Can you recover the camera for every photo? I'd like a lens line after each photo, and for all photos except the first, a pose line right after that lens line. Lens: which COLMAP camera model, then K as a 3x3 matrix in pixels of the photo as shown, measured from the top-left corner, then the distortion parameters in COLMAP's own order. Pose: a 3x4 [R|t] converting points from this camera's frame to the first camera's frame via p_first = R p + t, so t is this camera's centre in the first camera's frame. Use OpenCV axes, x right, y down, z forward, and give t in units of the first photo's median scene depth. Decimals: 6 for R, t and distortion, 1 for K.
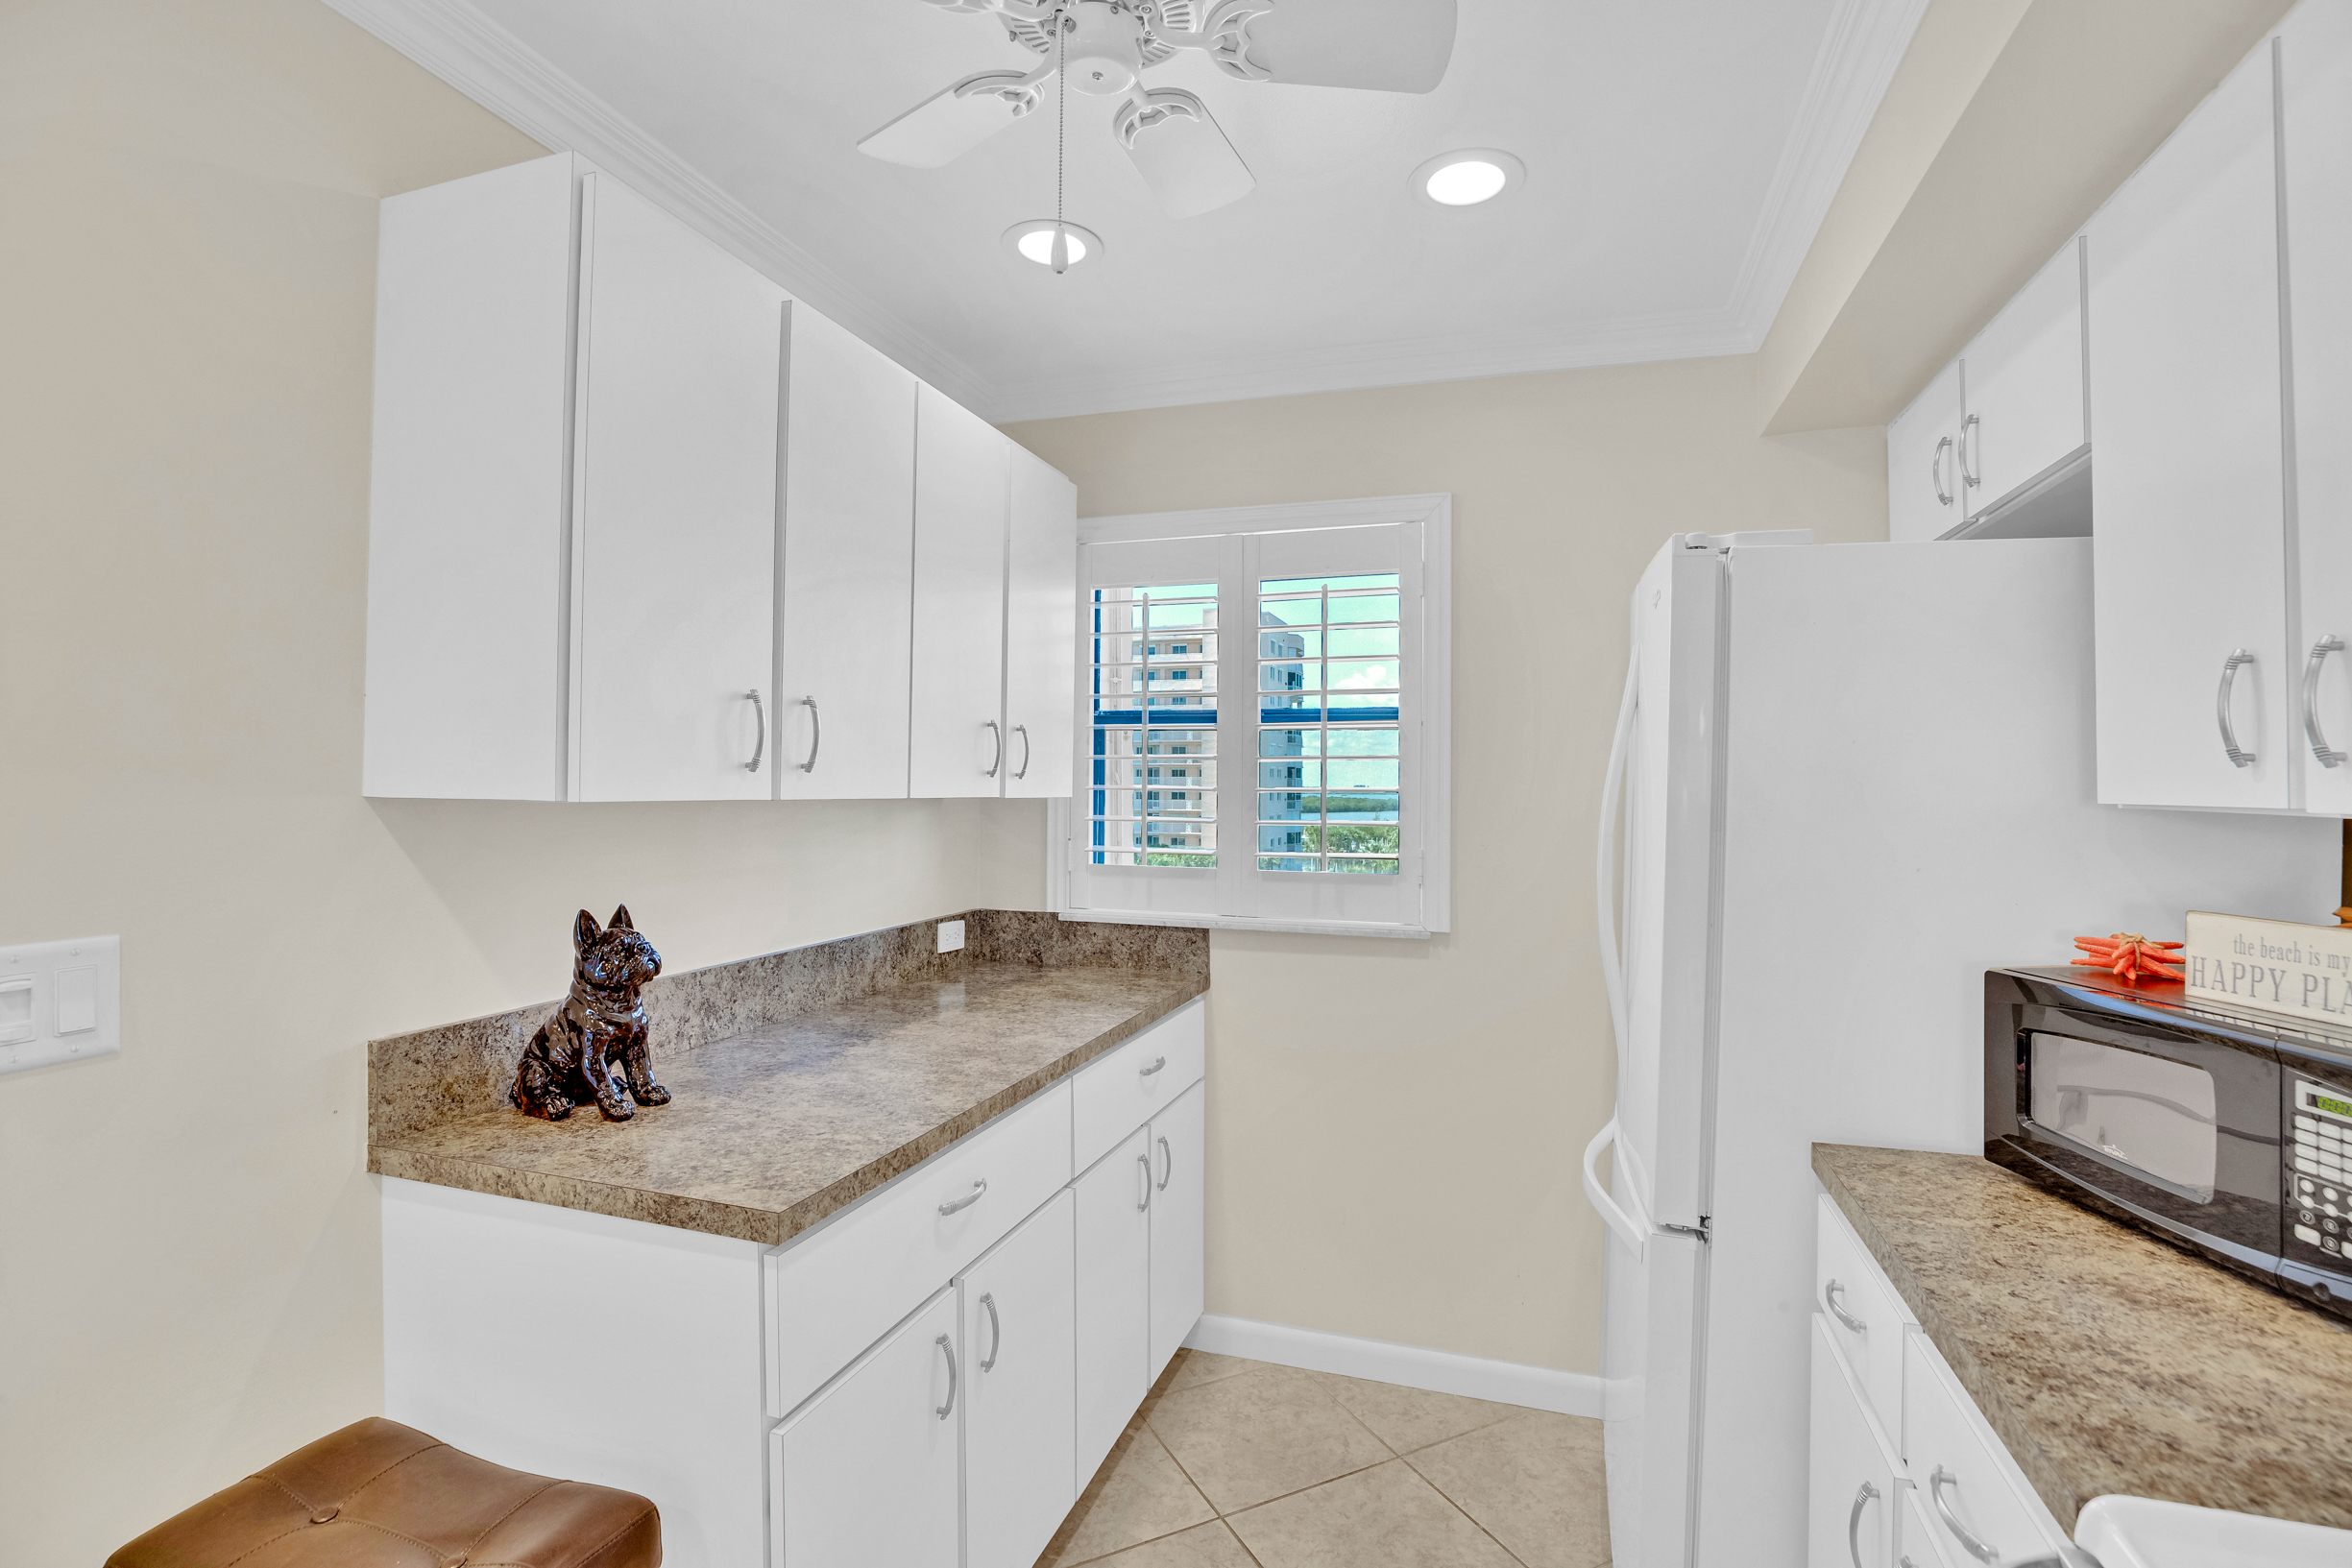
lens RADIAL K [[1088.4, 0, 1183.2], [0, 1088.4, 773.6], [0, 0, 1]] dist [-0.047426, 0.015390]
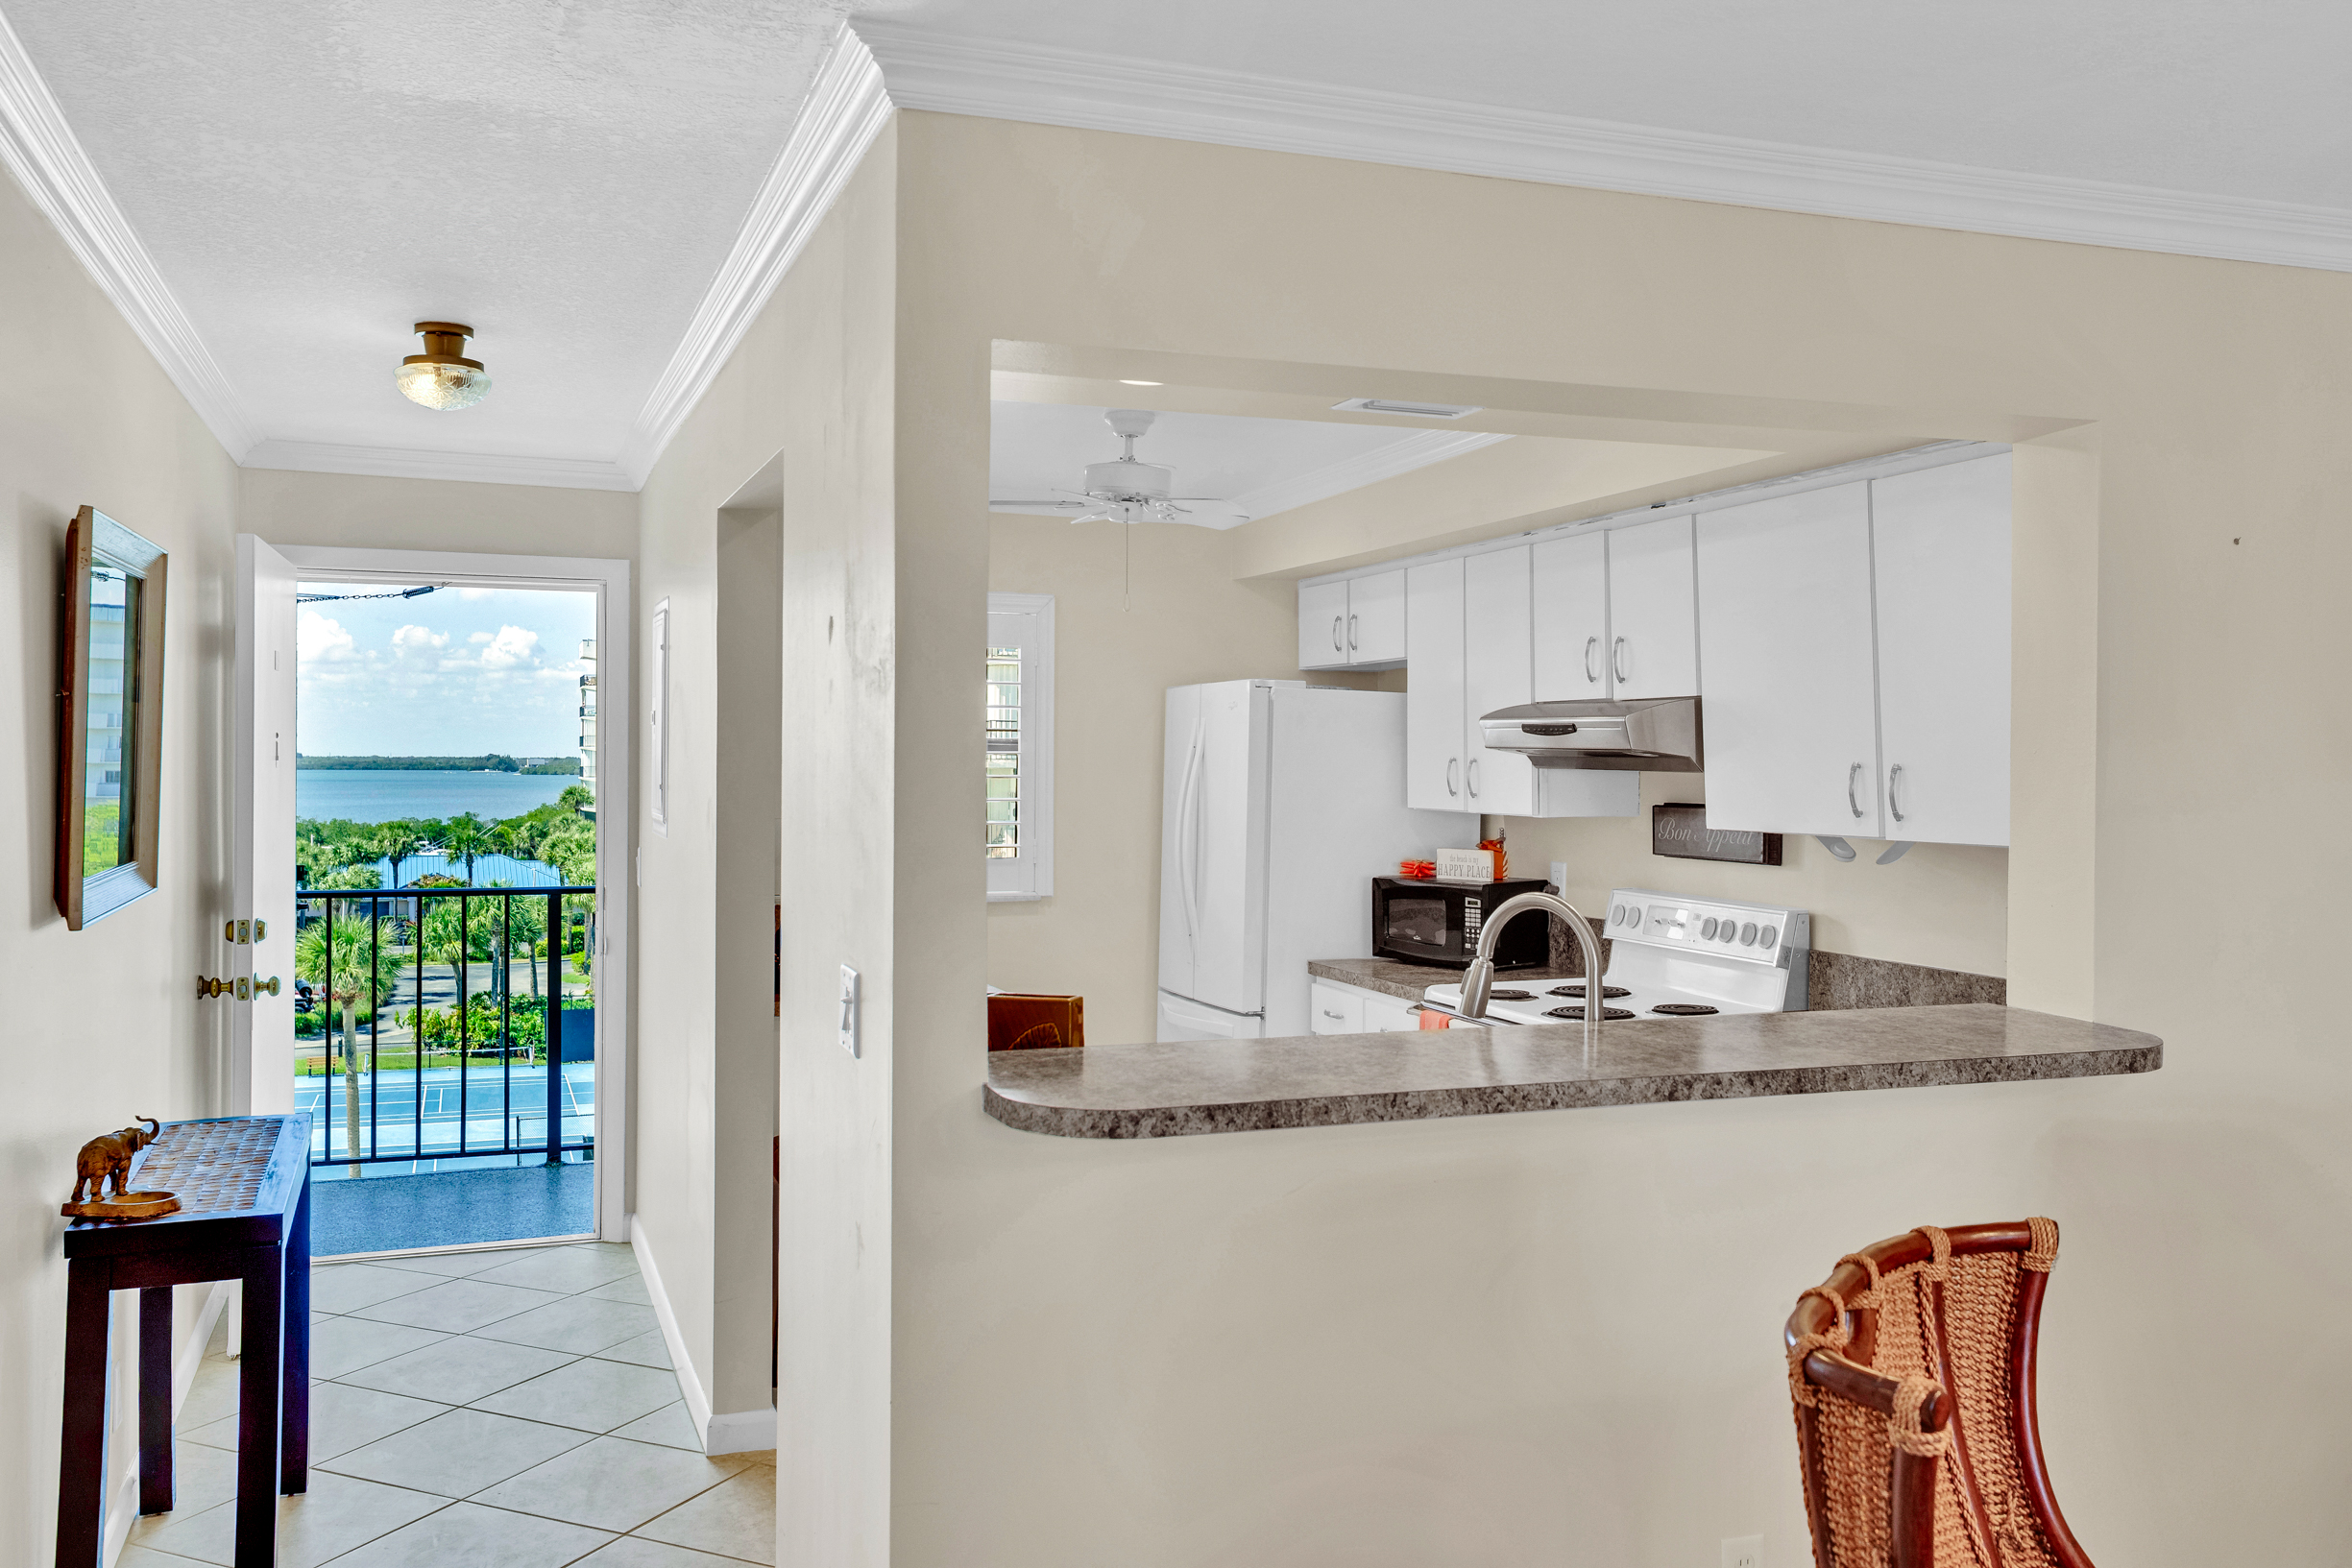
lens RADIAL K [[1993.9, 0, 1174.7], [0, 1993.9, 768.8], [0, 0, 1]] dist [0.029927, -0.004142]
pose [[0.788220, -0.005747, 0.615367, -2.757511], [-0.005434, 0.999852, 0.016297, -0.154440], [-0.615370, -0.016189, 0.788072, -2.644686]]
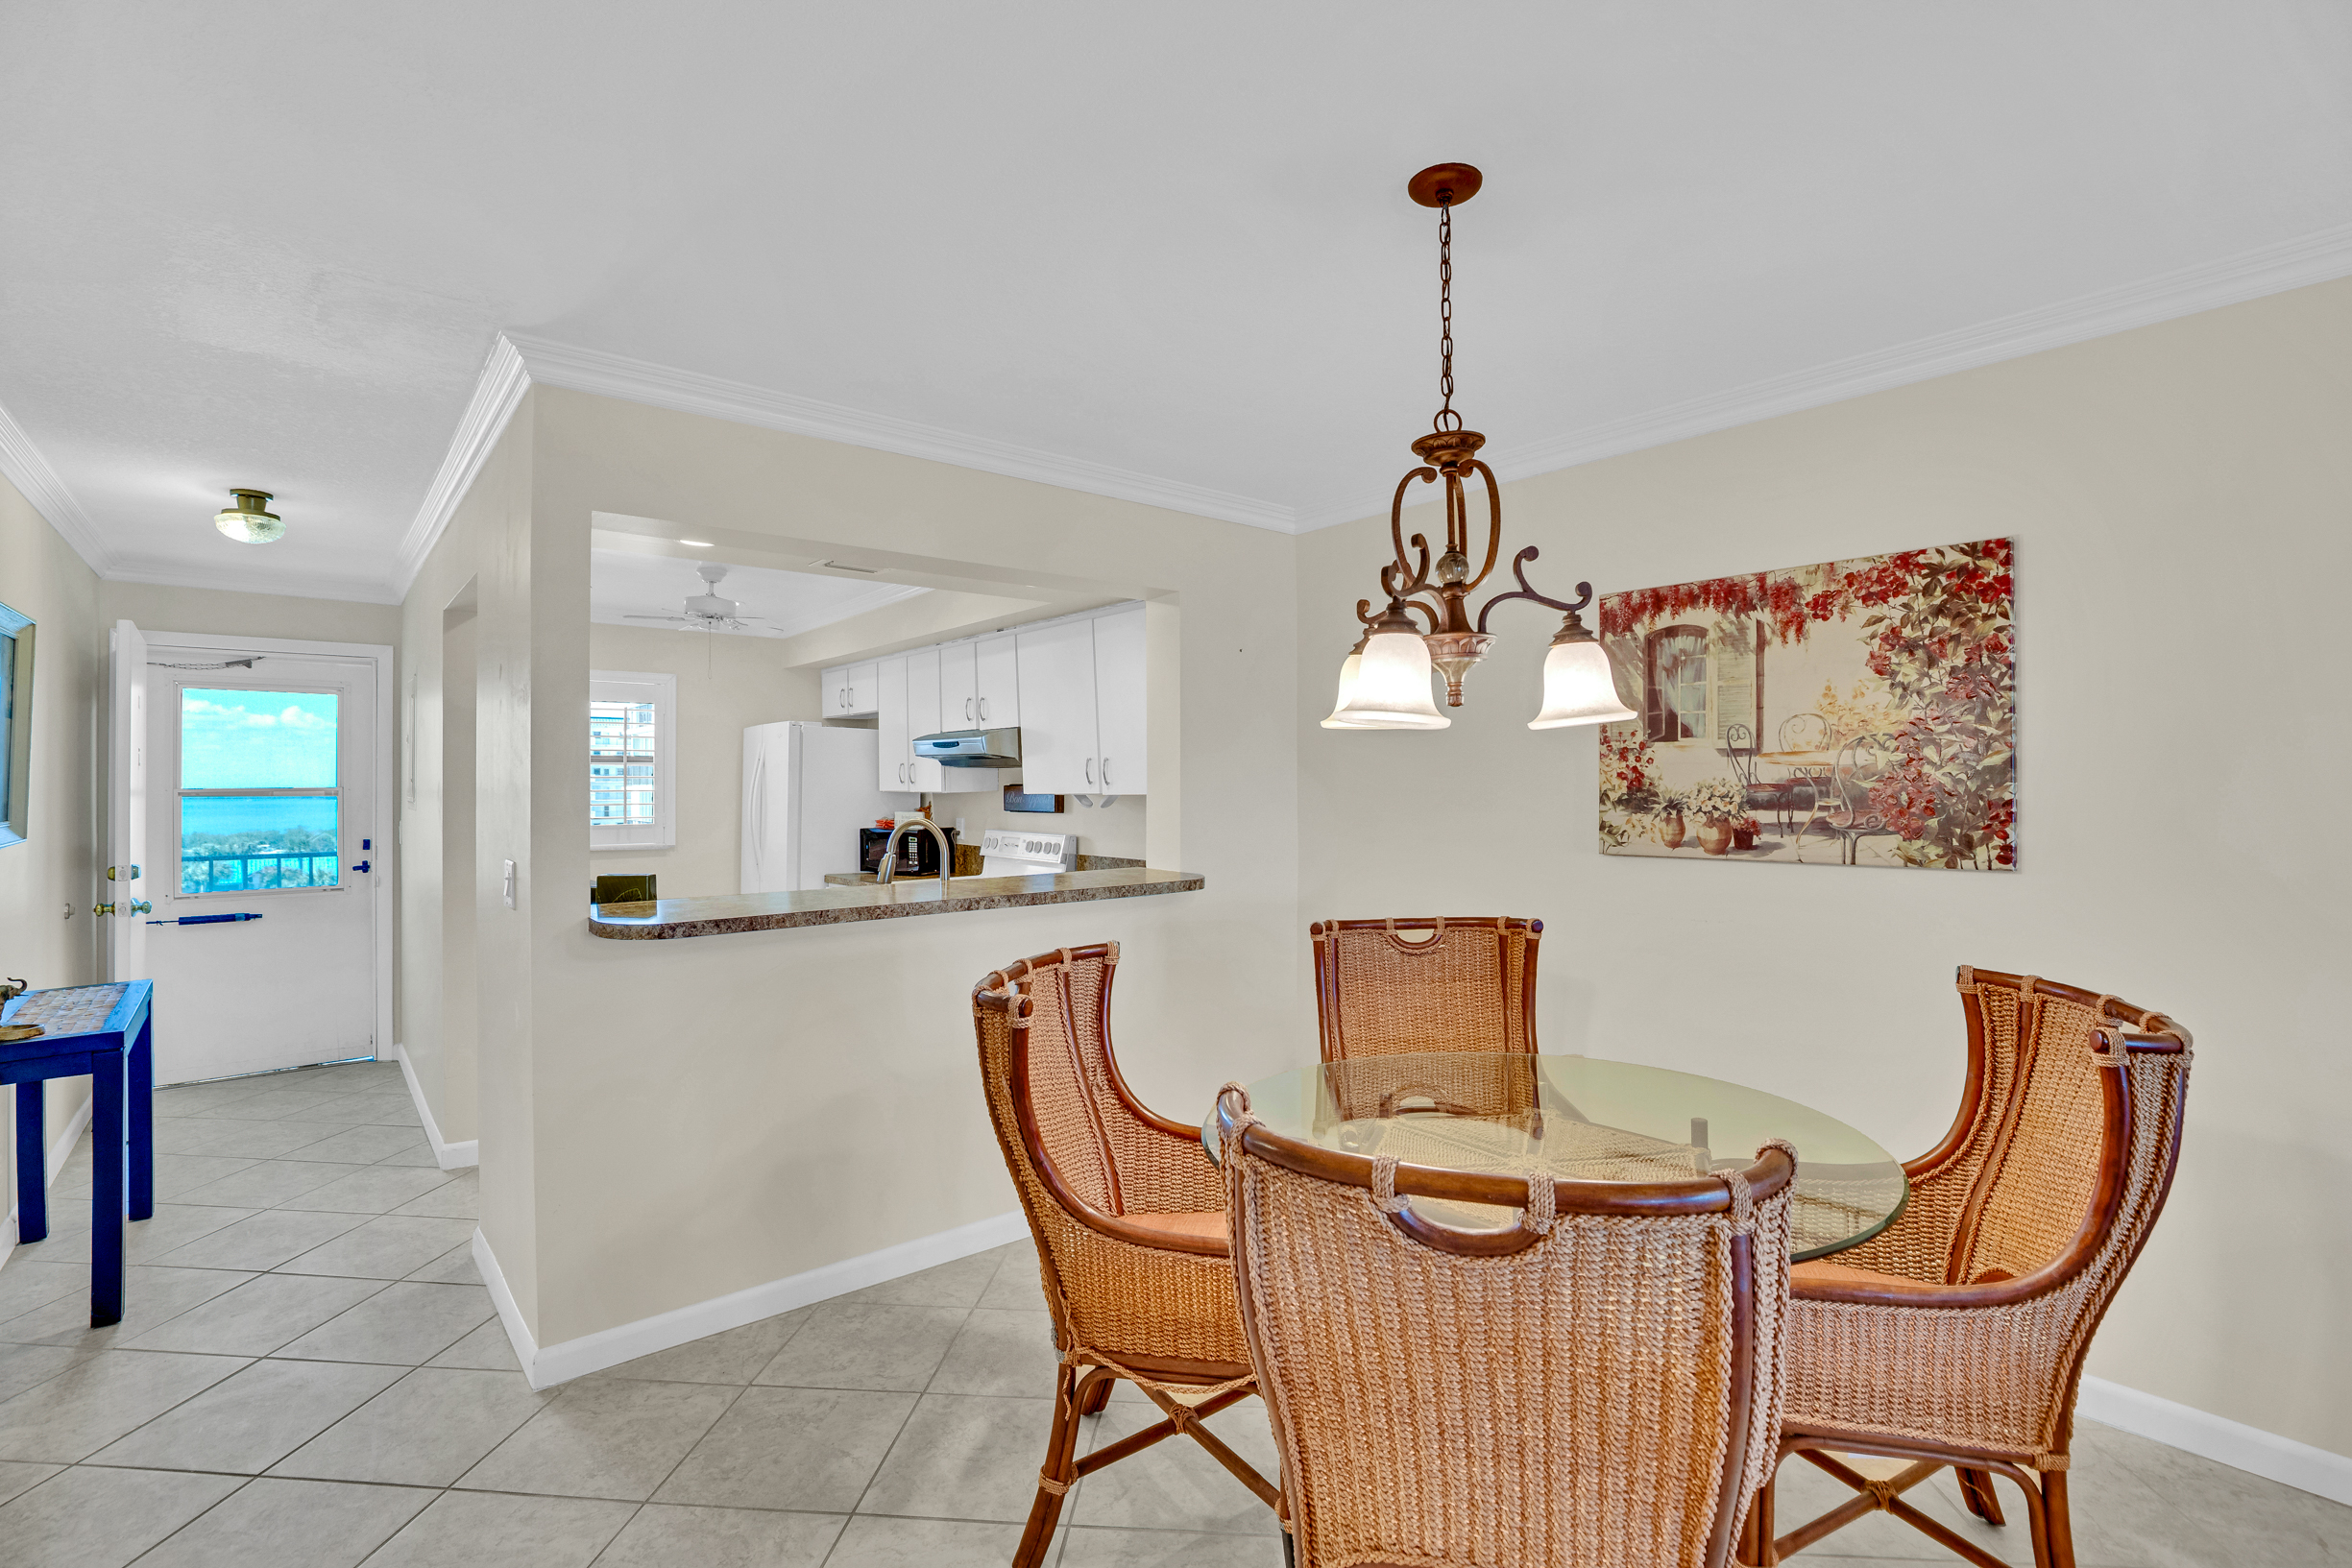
lens RADIAL K [[1088.4, 0, 1183.2], [0, 1088.4, 773.6], [0, 0, 1]] dist [-0.047426, 0.015390]
pose [[0.524990, -0.001499, 0.851107, -2.778562], [0.001154, 0.999999, 0.001049, -0.057387], [-0.851107, 0.000432, 0.524991, -2.940782]]
